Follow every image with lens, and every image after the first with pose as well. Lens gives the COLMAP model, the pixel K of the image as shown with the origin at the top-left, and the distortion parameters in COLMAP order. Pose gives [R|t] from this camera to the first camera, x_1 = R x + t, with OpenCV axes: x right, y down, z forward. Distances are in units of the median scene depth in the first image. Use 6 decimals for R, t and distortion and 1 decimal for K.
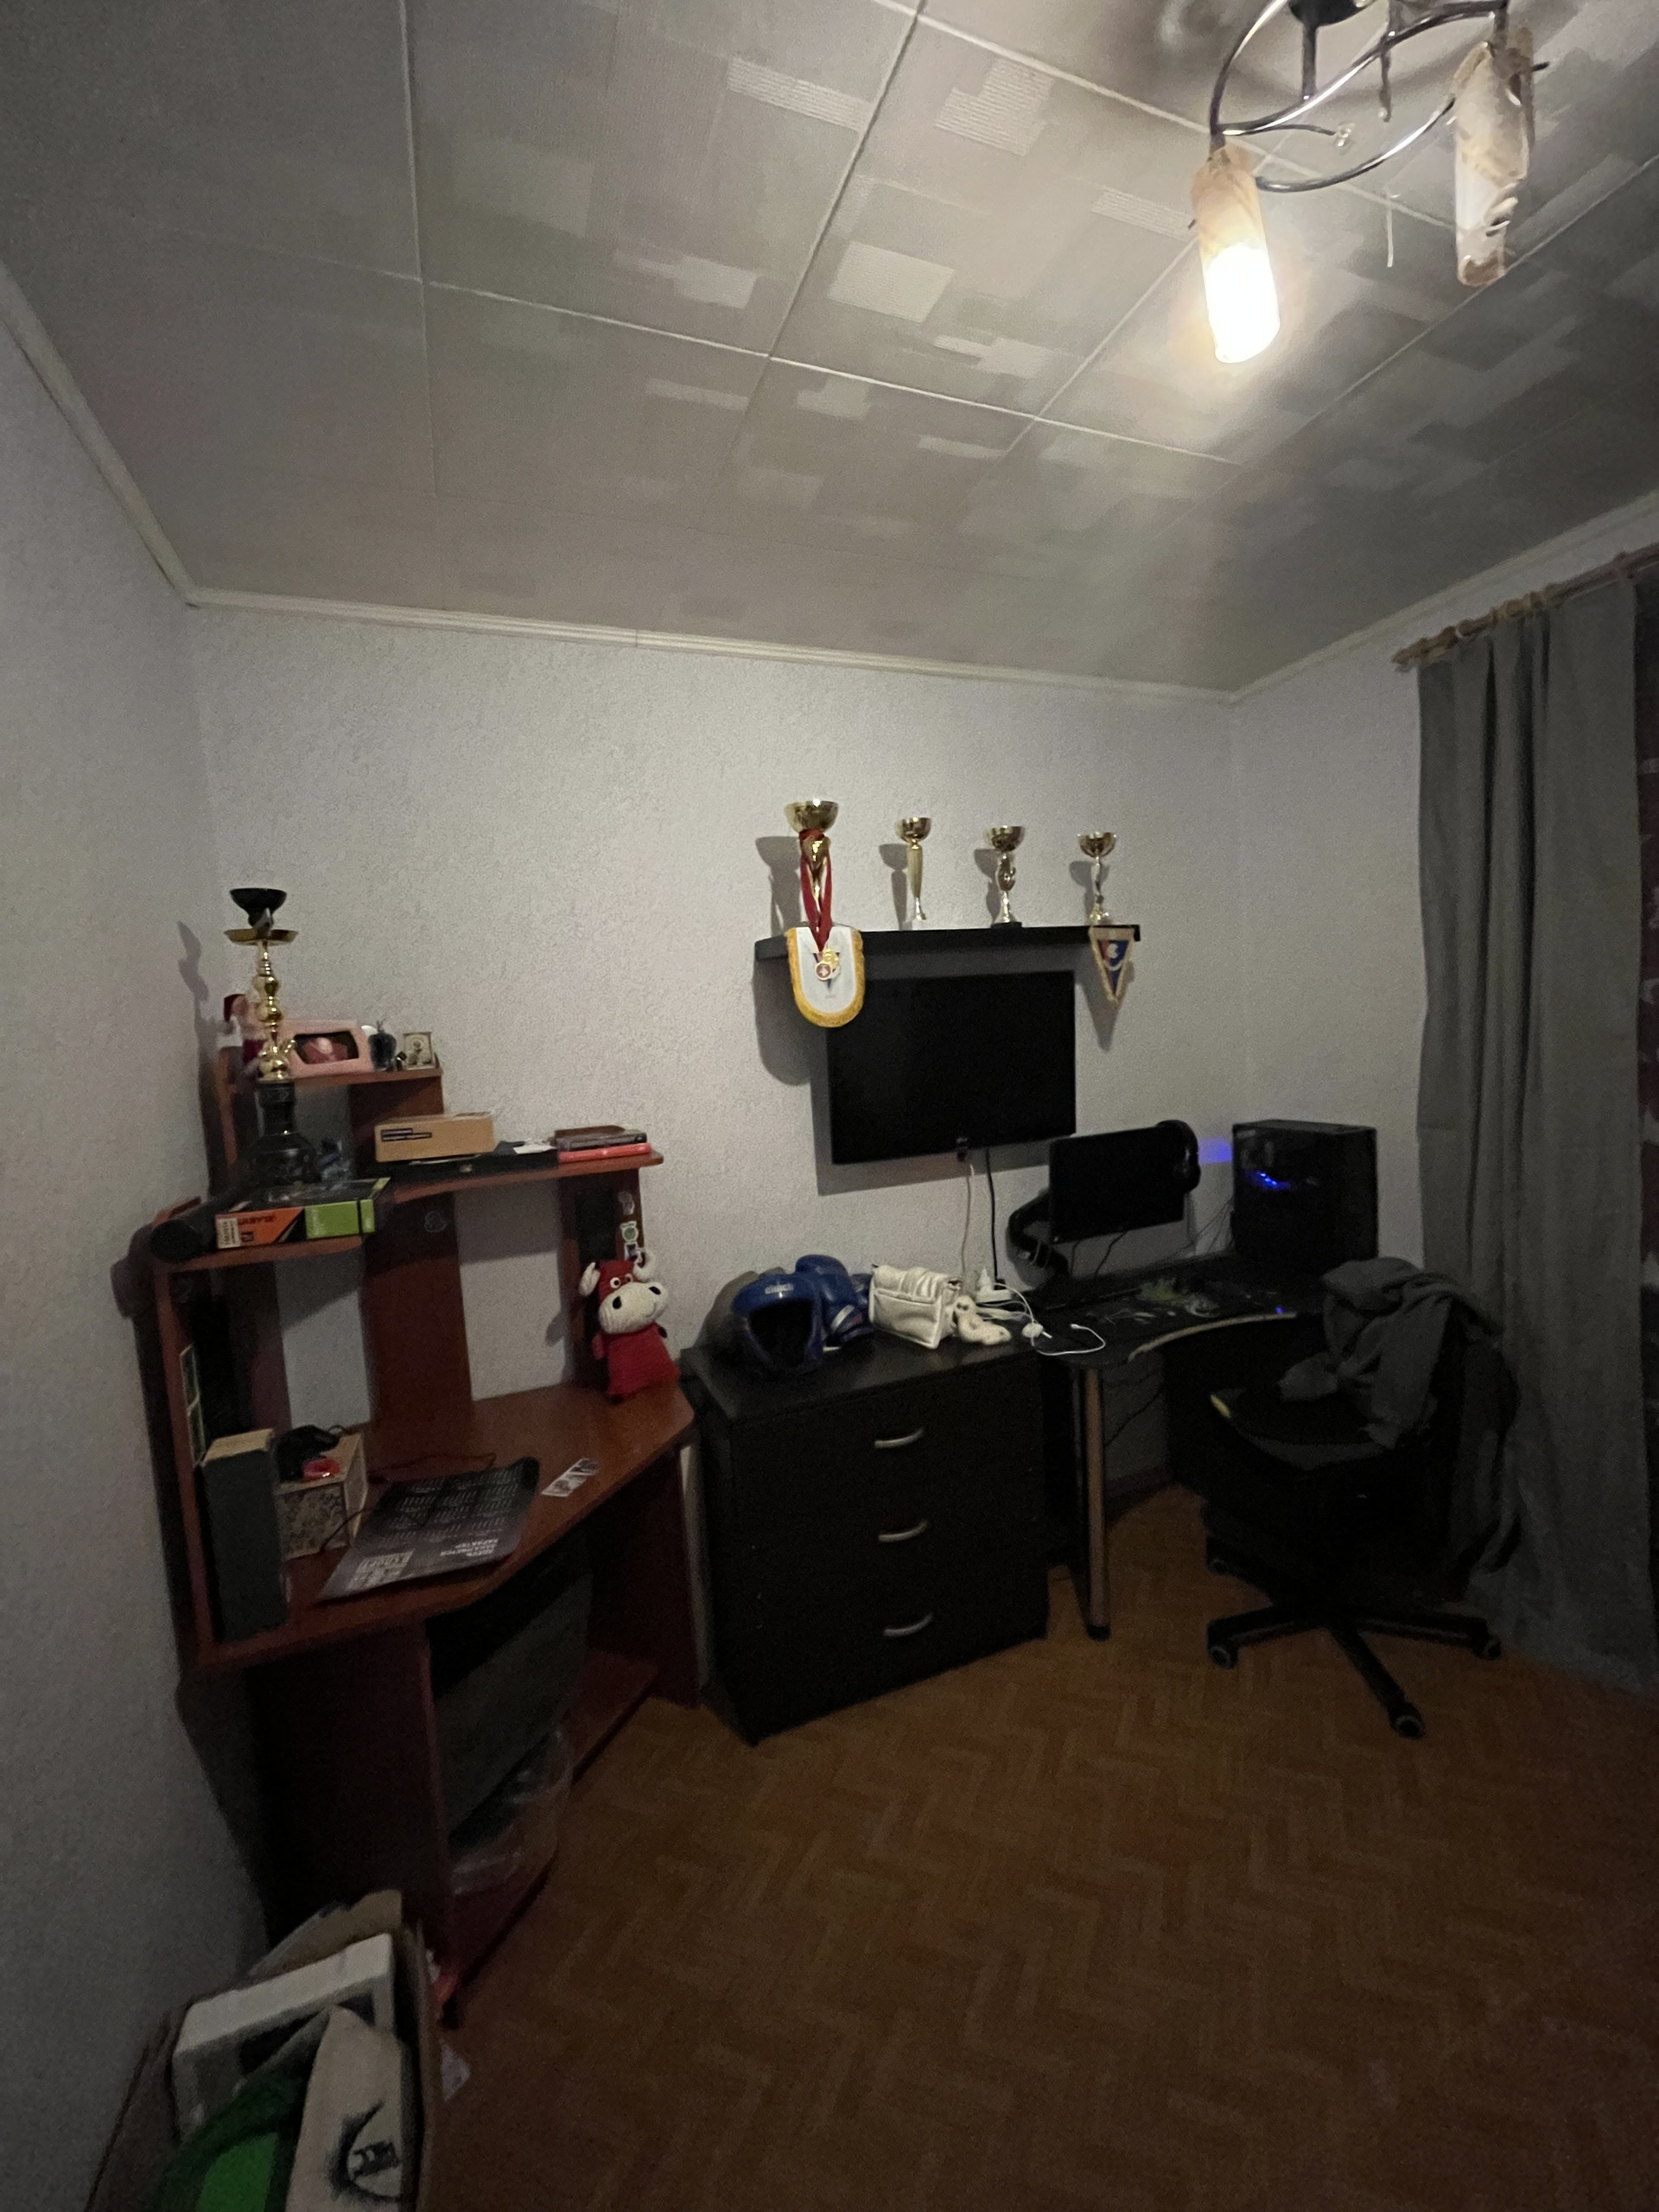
lens RADIAL K [[890.0, 0, 823.2], [0, 890.0, 1093.6], [0, 0, 1]] dist [-0.004661, 0.000161]
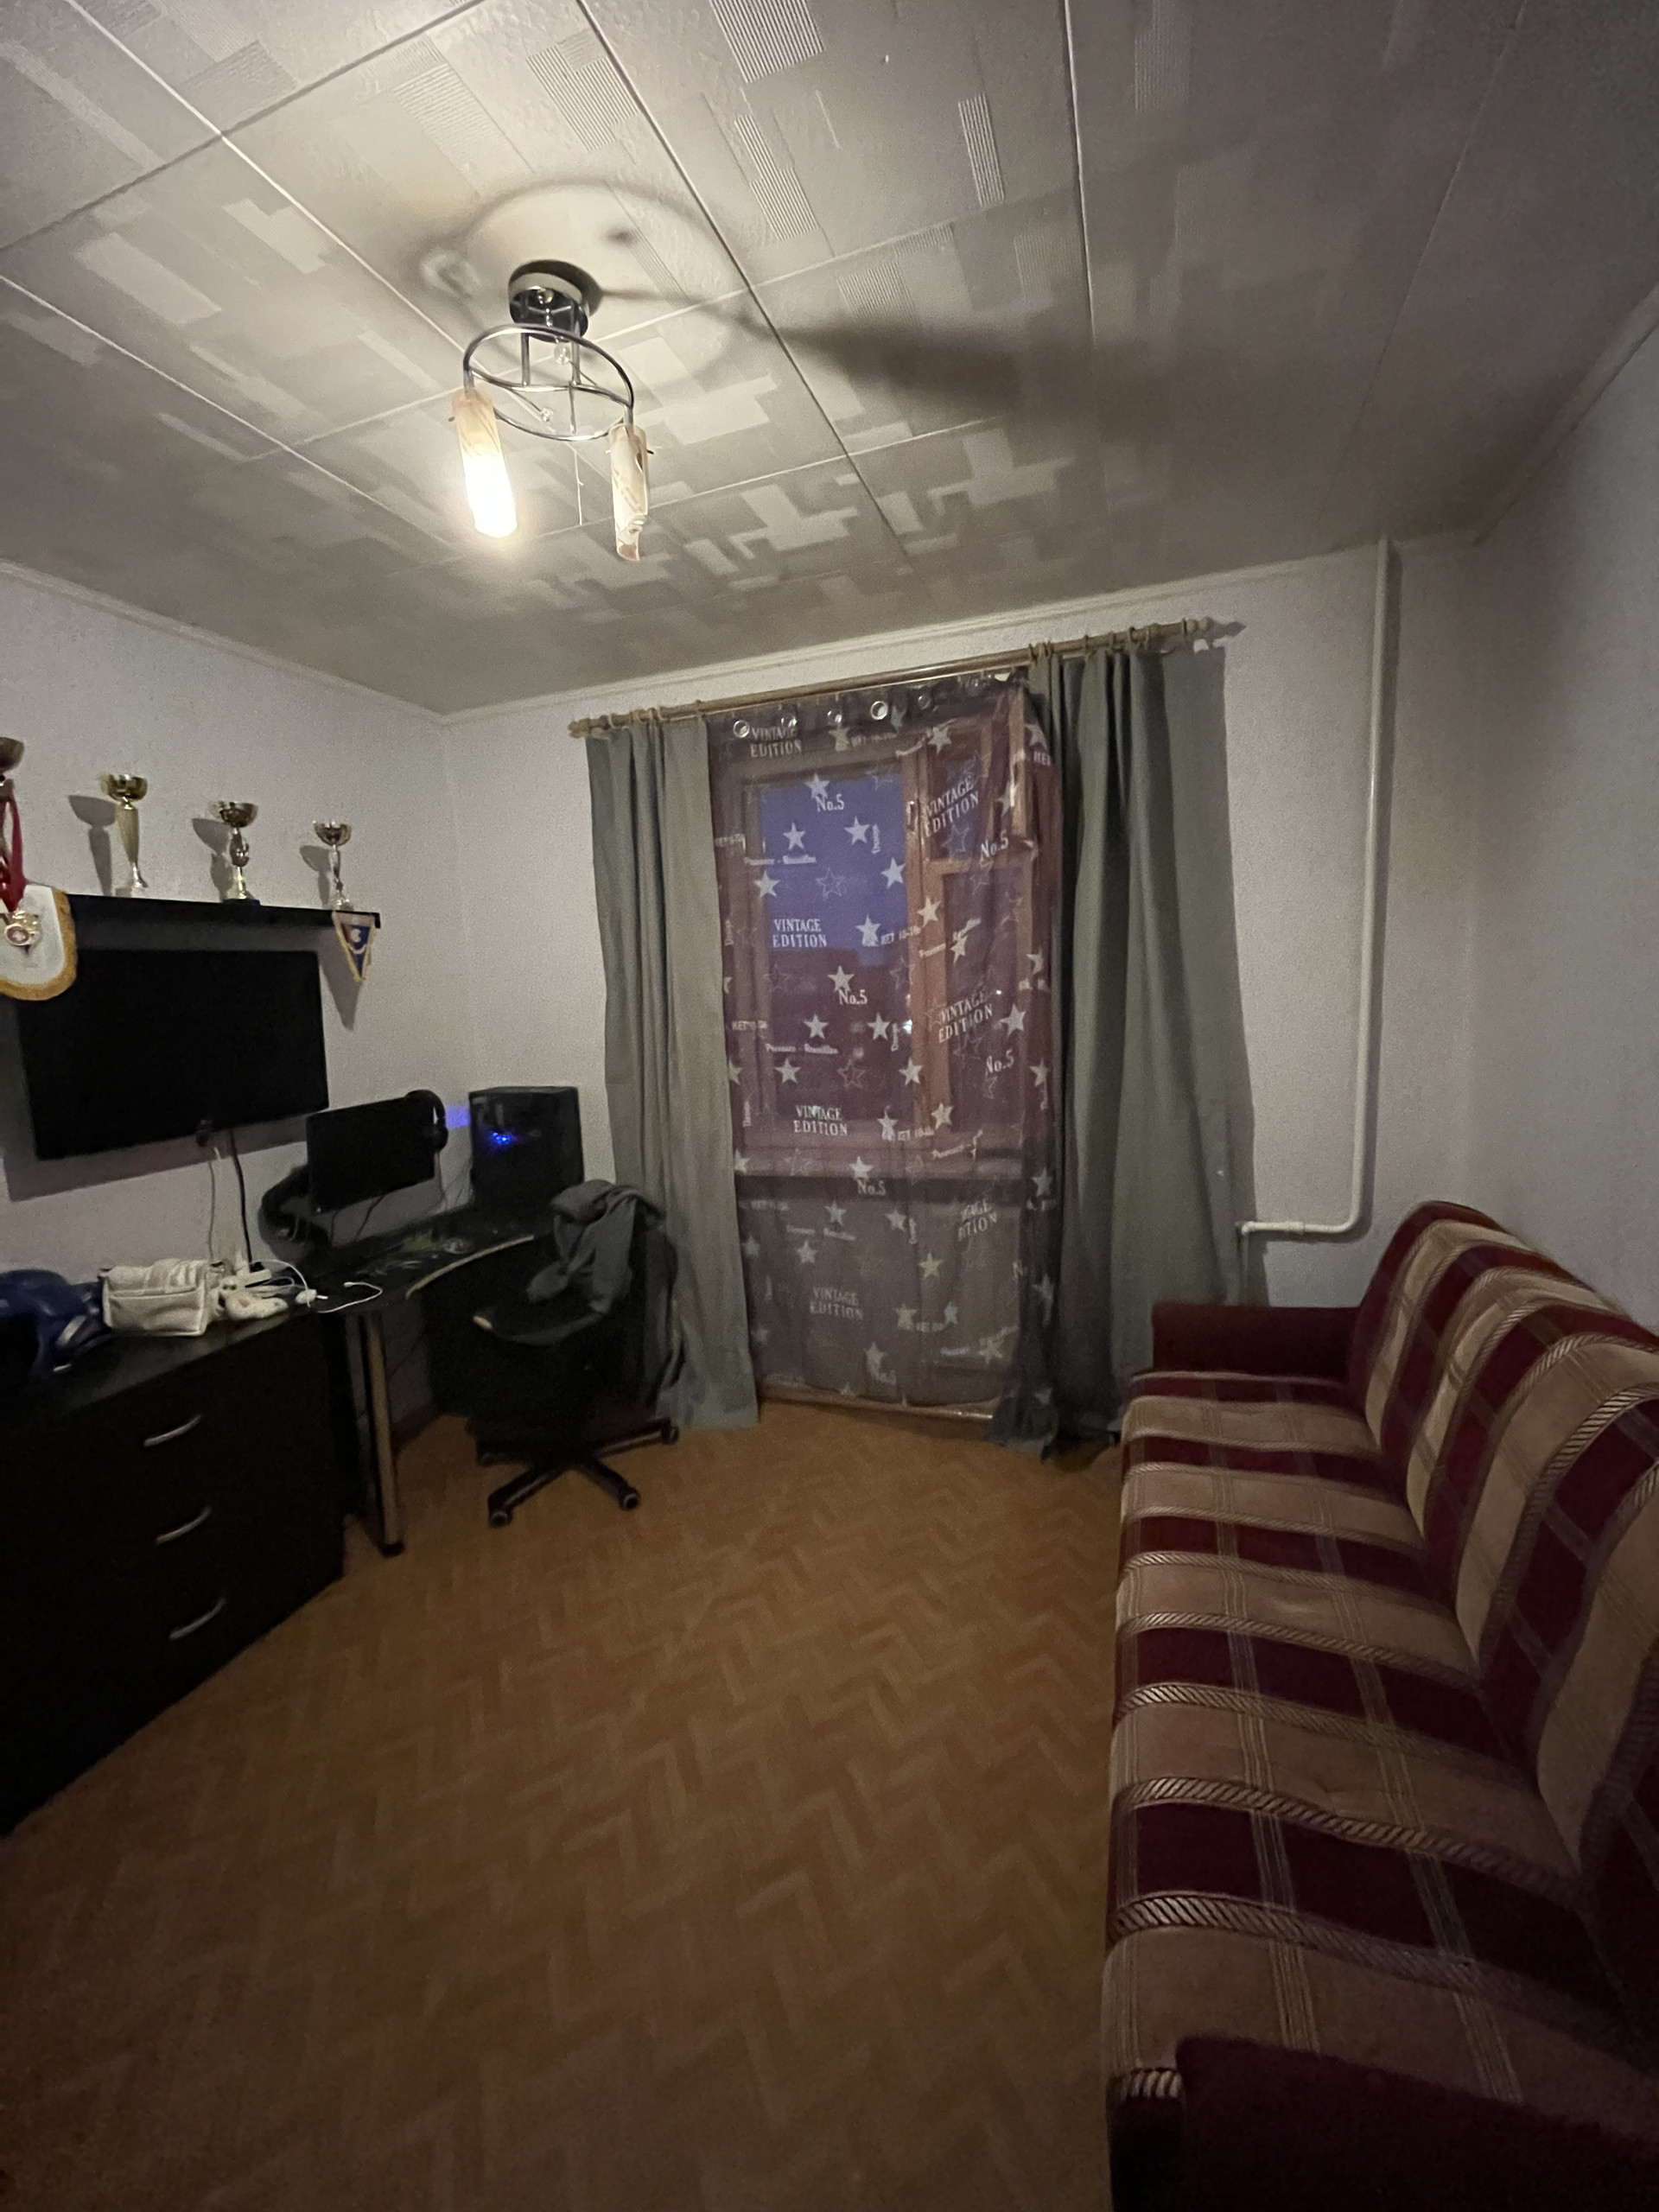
lens RADIAL K [[890.0, 0, 823.3], [0, 890.0, 1094.7], [0, 0, 1]] dist [-0.004661, 0.000161]
pose [[0.659888, -0.062283, 0.748778, -0.132070], [0.053421, 0.997926, 0.035928, 0.026356], [-0.749463, 0.016292, 0.661846, -0.148460]]
